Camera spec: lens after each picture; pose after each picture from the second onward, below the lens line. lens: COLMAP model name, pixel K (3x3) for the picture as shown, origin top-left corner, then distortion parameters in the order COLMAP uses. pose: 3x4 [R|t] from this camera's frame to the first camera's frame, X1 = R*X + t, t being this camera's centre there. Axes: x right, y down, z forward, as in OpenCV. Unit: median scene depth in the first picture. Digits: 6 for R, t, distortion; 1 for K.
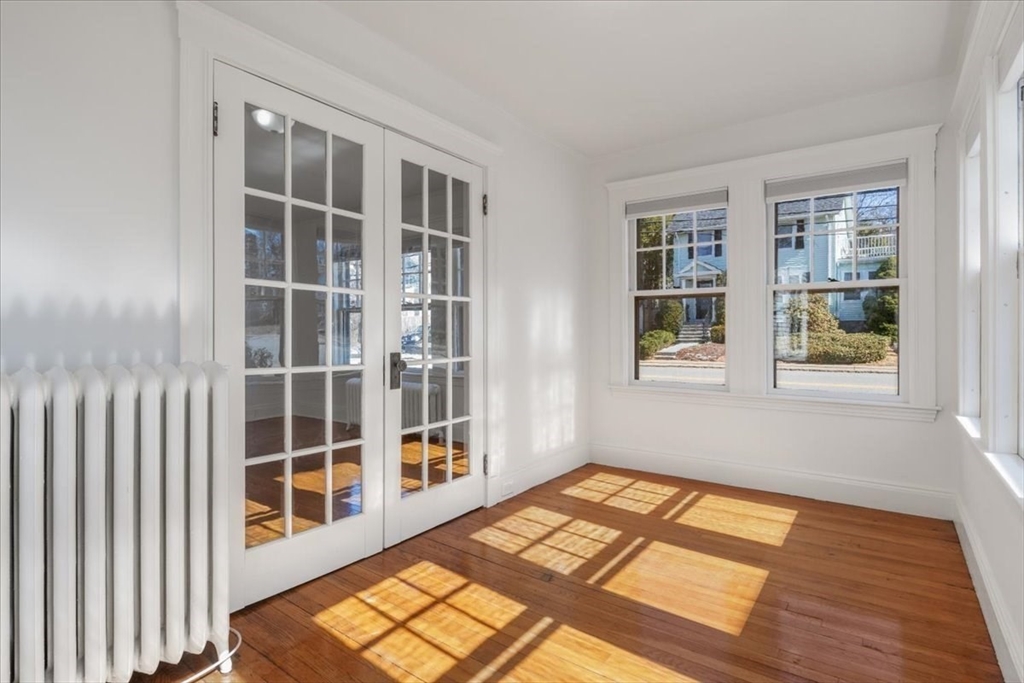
lens RADIAL K [[510.4, 0, 513.2], [0, 510.4, 334.7], [0, 0, 1]] dist [-0.006701, -0.000284]
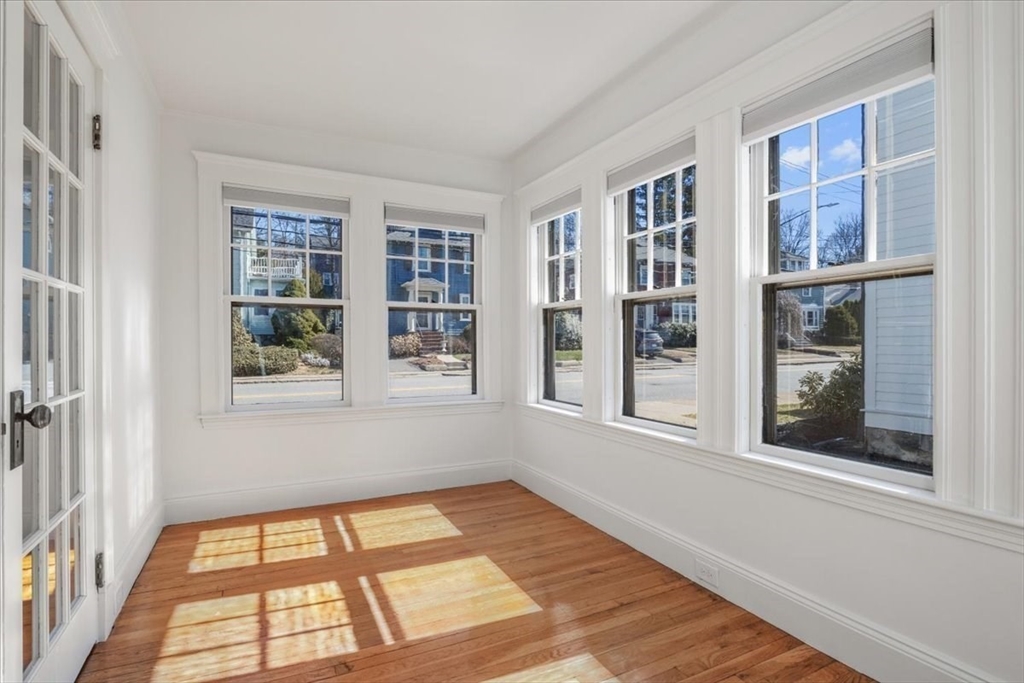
lens RADIAL K [[512.5, 0, 512.0], [0, 512.5, 345.0], [0, 0, 1]] dist [-0.002330, -0.000582]
pose [[0.470270, 0.000400, 0.882522, -0.368277], [0.004169, 0.999988, -0.002675, -0.003492], [-0.882513, 0.004937, 0.470263, 0.307419]]
